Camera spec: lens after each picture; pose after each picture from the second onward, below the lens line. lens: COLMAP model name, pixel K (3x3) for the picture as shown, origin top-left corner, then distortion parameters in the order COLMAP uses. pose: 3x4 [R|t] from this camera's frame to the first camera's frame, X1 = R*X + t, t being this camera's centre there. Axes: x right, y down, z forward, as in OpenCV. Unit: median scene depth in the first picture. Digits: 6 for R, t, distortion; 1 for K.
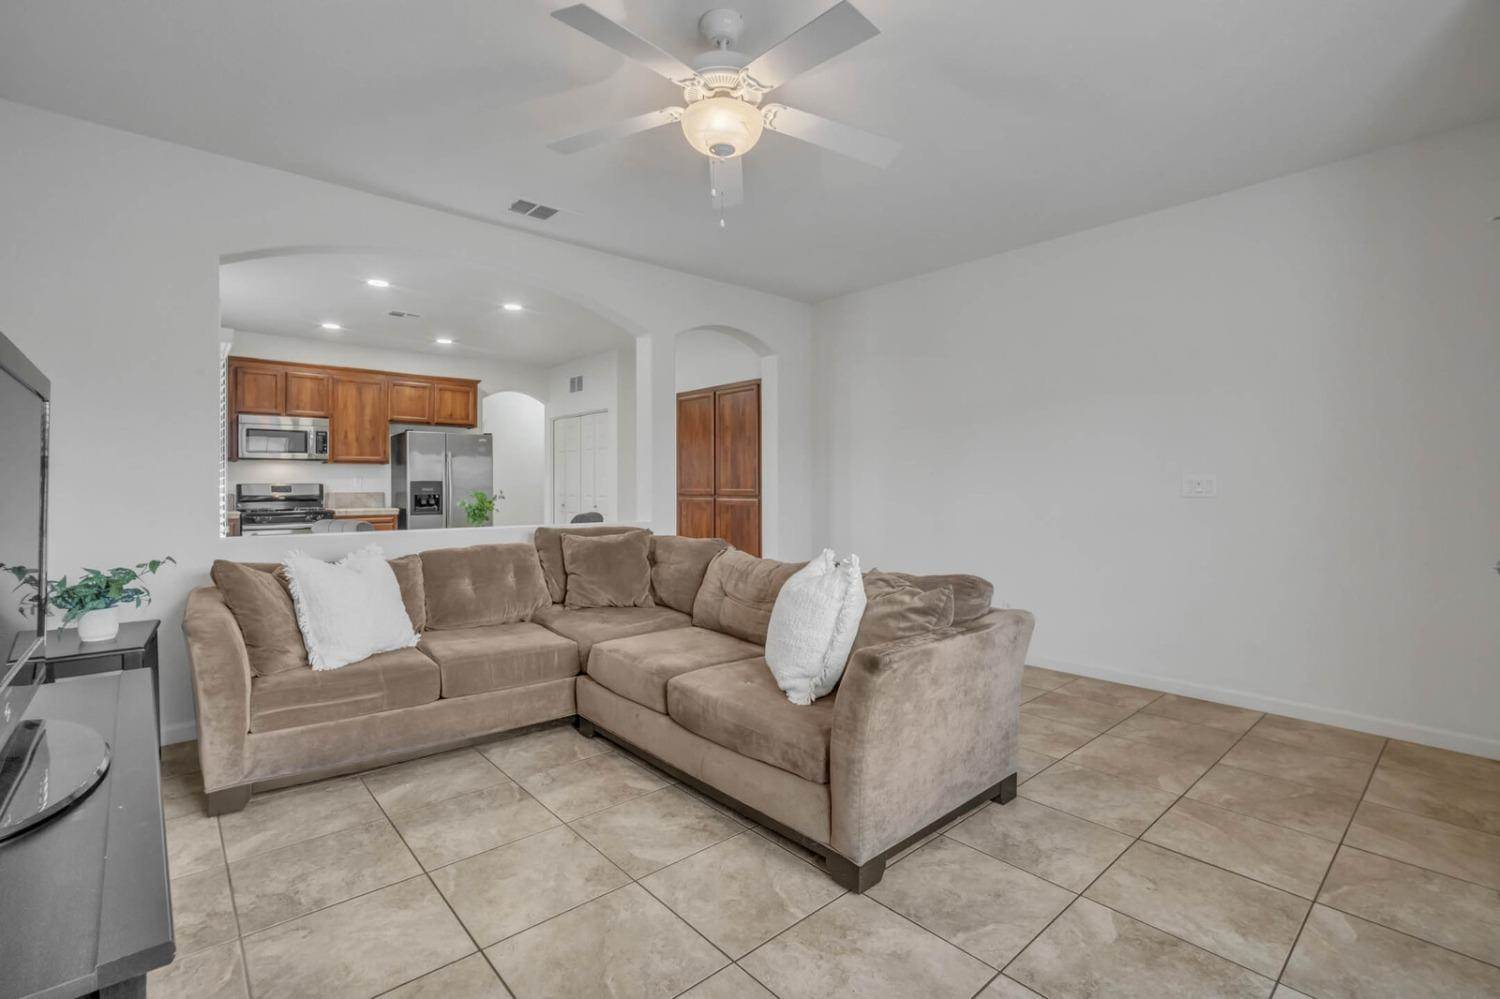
lens RADIAL K [[664.7, 0, 747.4], [0, 664.7, 489.8], [0, 0, 1]] dist [-0.011772, 0.001289]
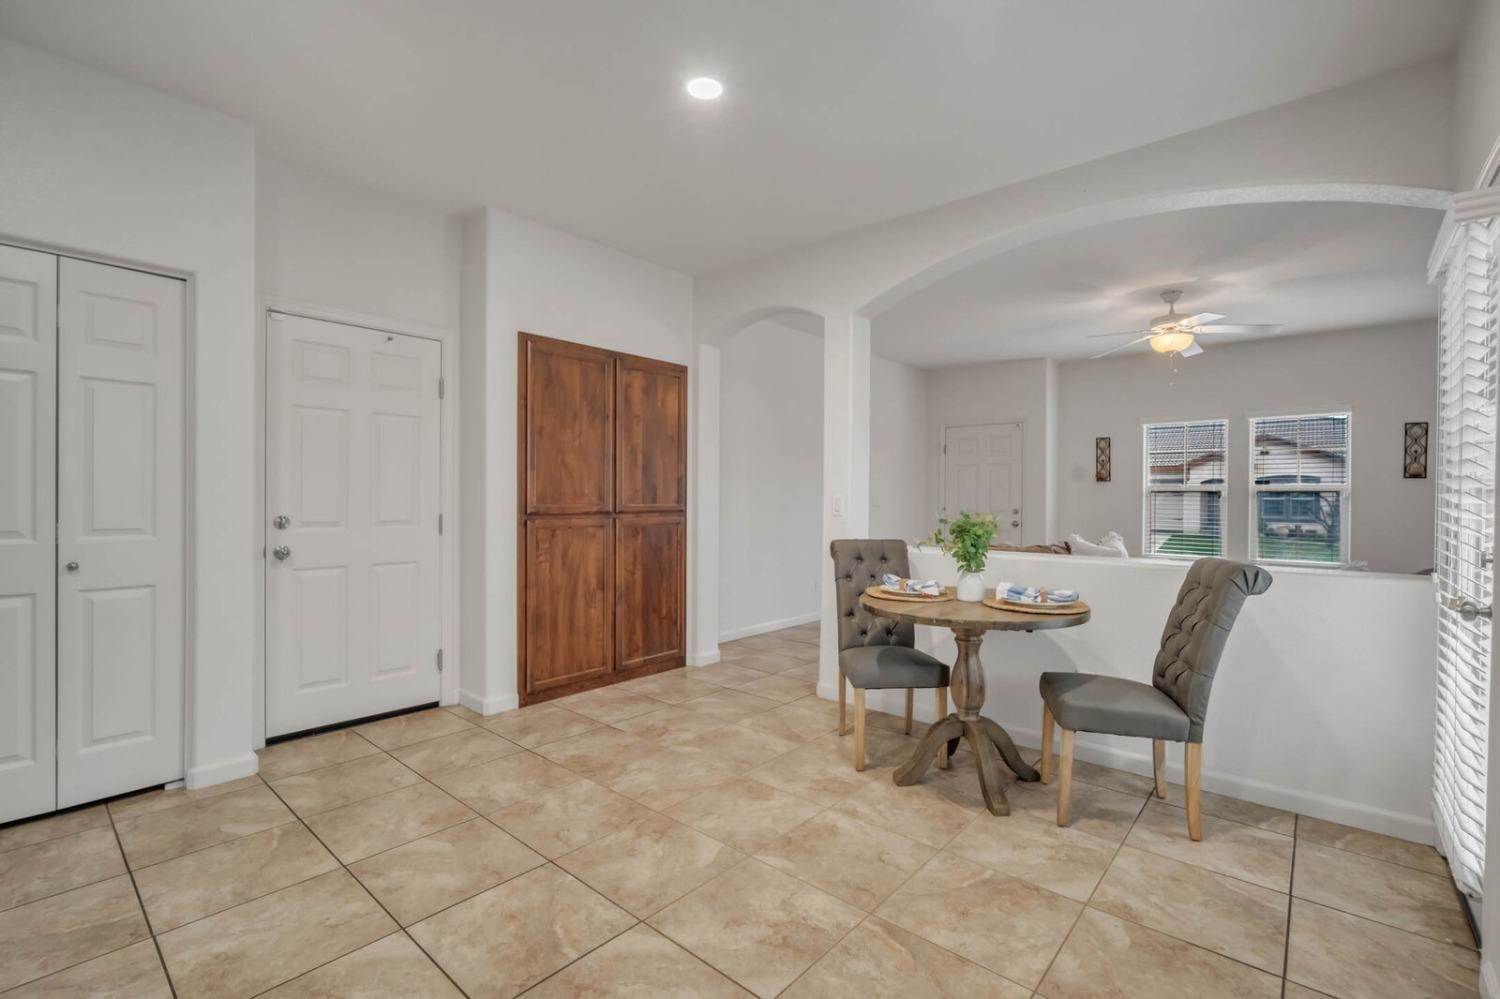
lens RADIAL K [[664.7, 0, 747.9], [0, 664.7, 497.6], [0, 0, 1]] dist [-0.011772, 0.001289]
pose [[-0.124134, -0.003358, 0.992260, -0.648368], [-0.002101, 0.999993, 0.003121, -0.008954], [-0.992263, -0.001698, -0.124140, 0.840580]]
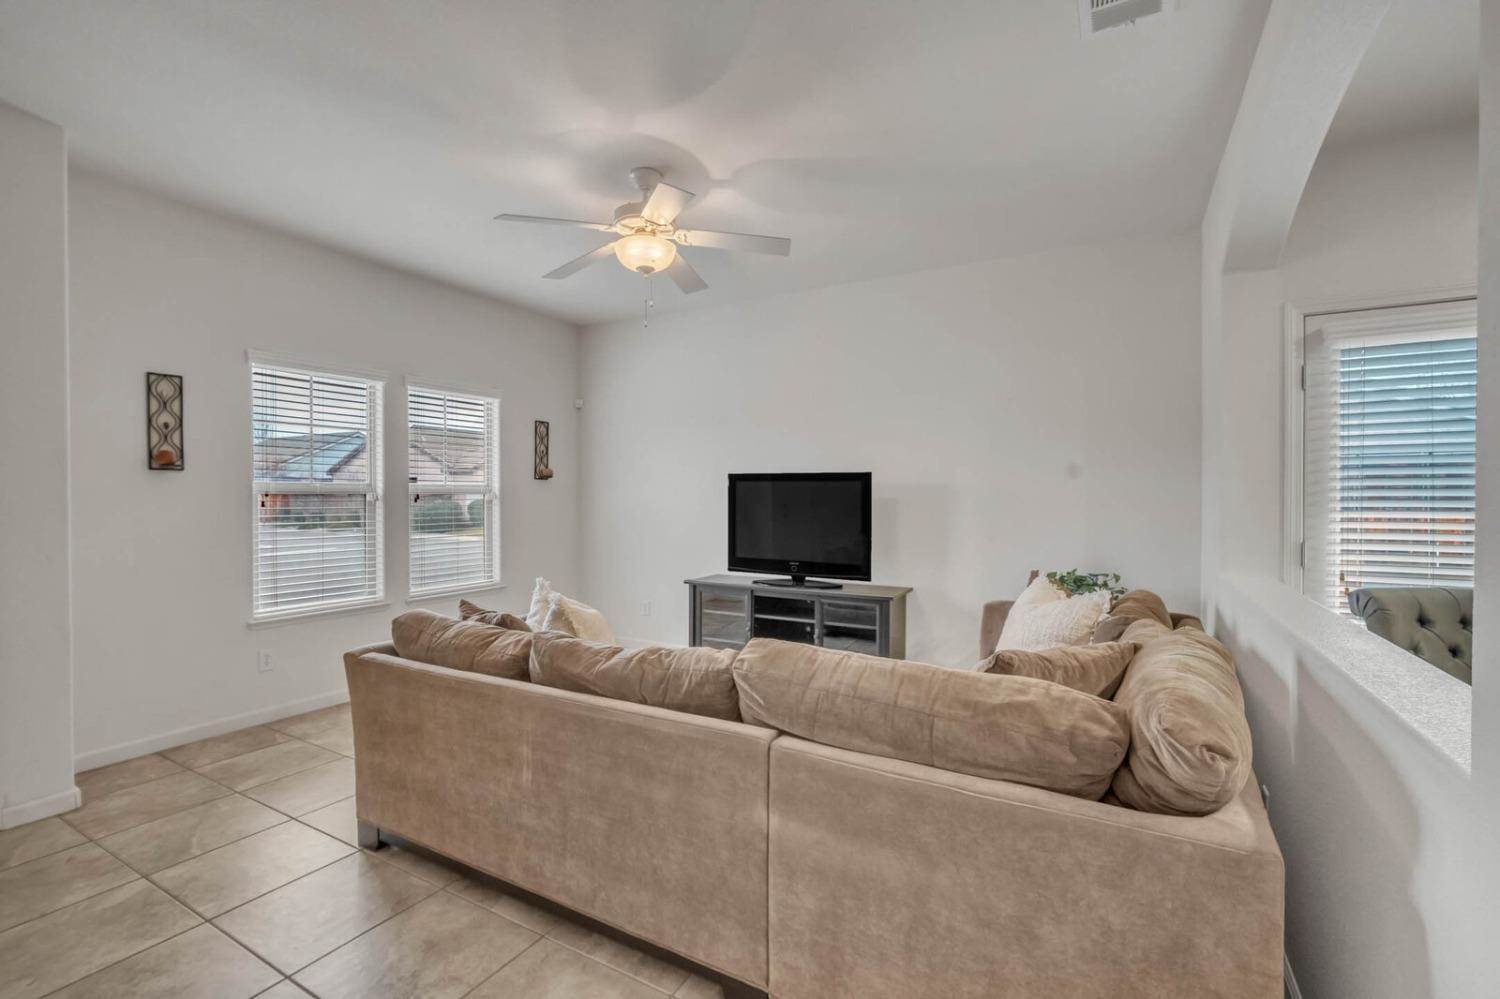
lens RADIAL K [[664.7, 0, 750.4], [0, 664.7, 497.2], [0, 0, 1]] dist [-0.011772, 0.001289]
pose [[-0.944905, -0.000722, -0.327344, 0.062777], [-0.004643, 0.999927, 0.011196, -0.020979], [0.327312, 0.012099, -0.944839, 0.736266]]
